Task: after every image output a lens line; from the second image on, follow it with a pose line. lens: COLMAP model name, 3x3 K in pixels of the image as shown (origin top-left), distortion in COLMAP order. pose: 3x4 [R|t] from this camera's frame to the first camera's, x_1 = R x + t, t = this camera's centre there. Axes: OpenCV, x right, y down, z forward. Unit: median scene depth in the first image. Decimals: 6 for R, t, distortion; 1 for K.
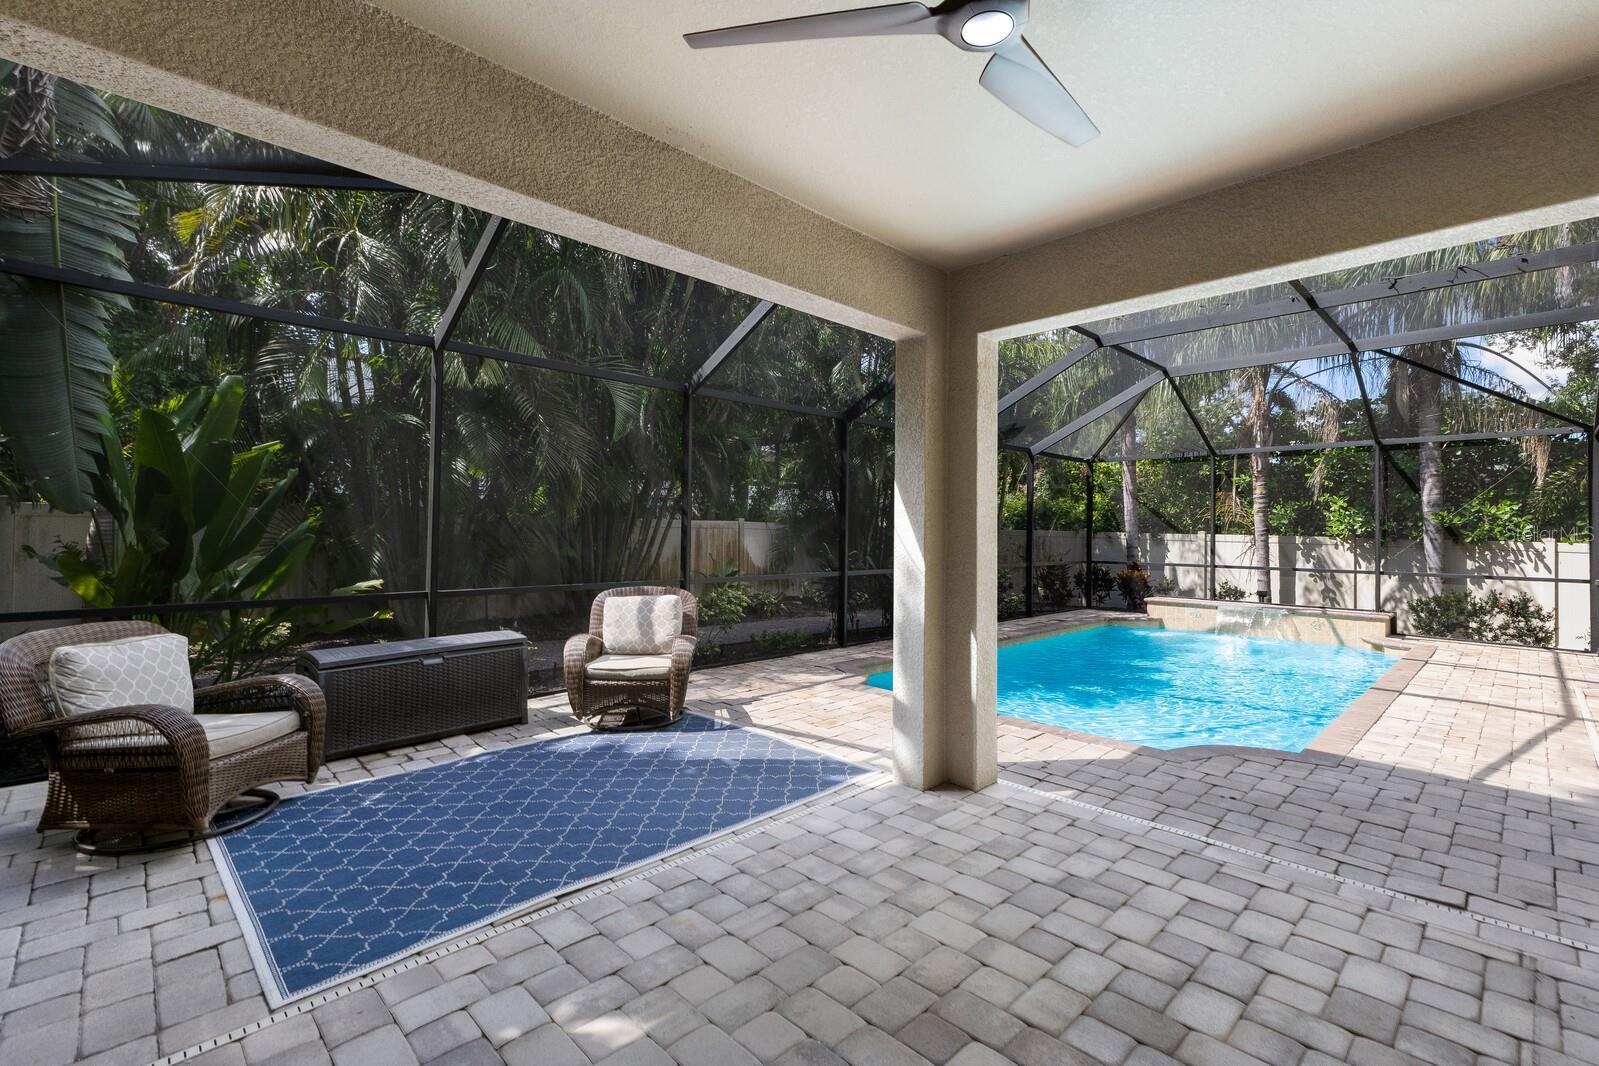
lens RADIAL K [[716.1, 0, 802.7], [0, 716.1, 529.9], [0, 0, 1]] dist [-0.000900, 0.000851]
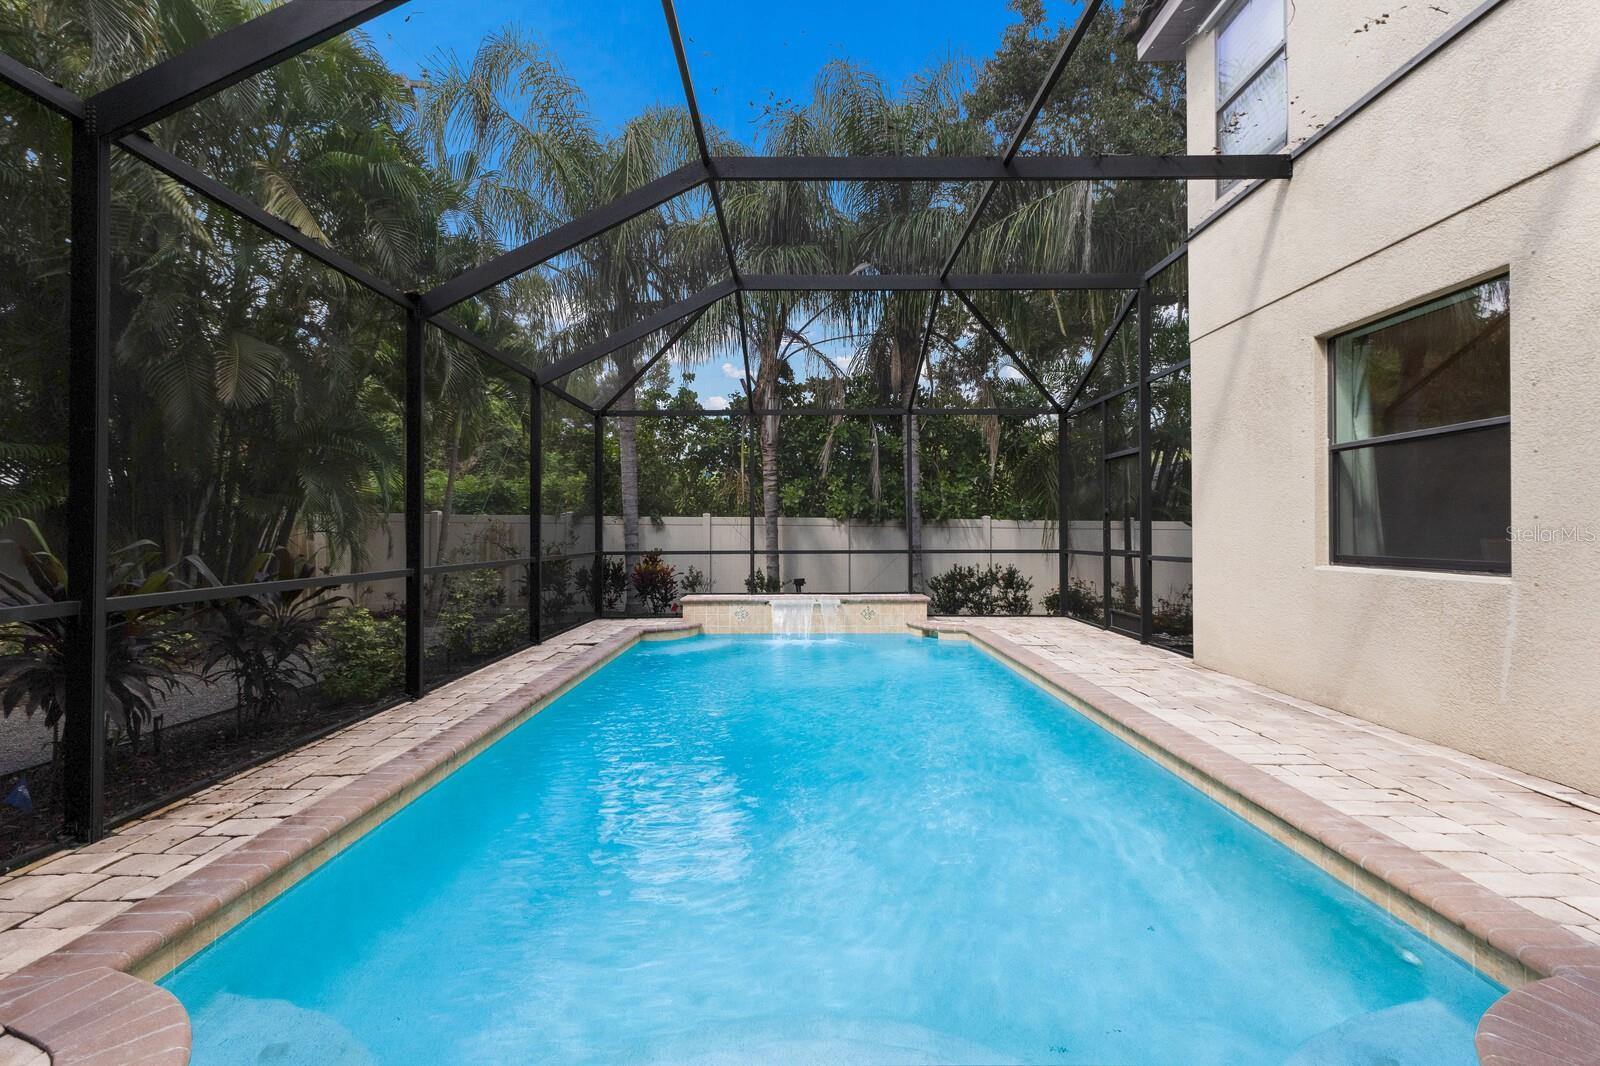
lens RADIAL K [[716.6, 0, 805.4], [0, 716.6, 521.3], [0, 0, 1]] dist [-0.000900, 0.000851]
pose [[0.700999, -0.005366, 0.713142, 0.034254], [0.012312, 0.999914, -0.004579, 0.018892], [-0.713056, 0.011990, 0.701005, 0.358812]]
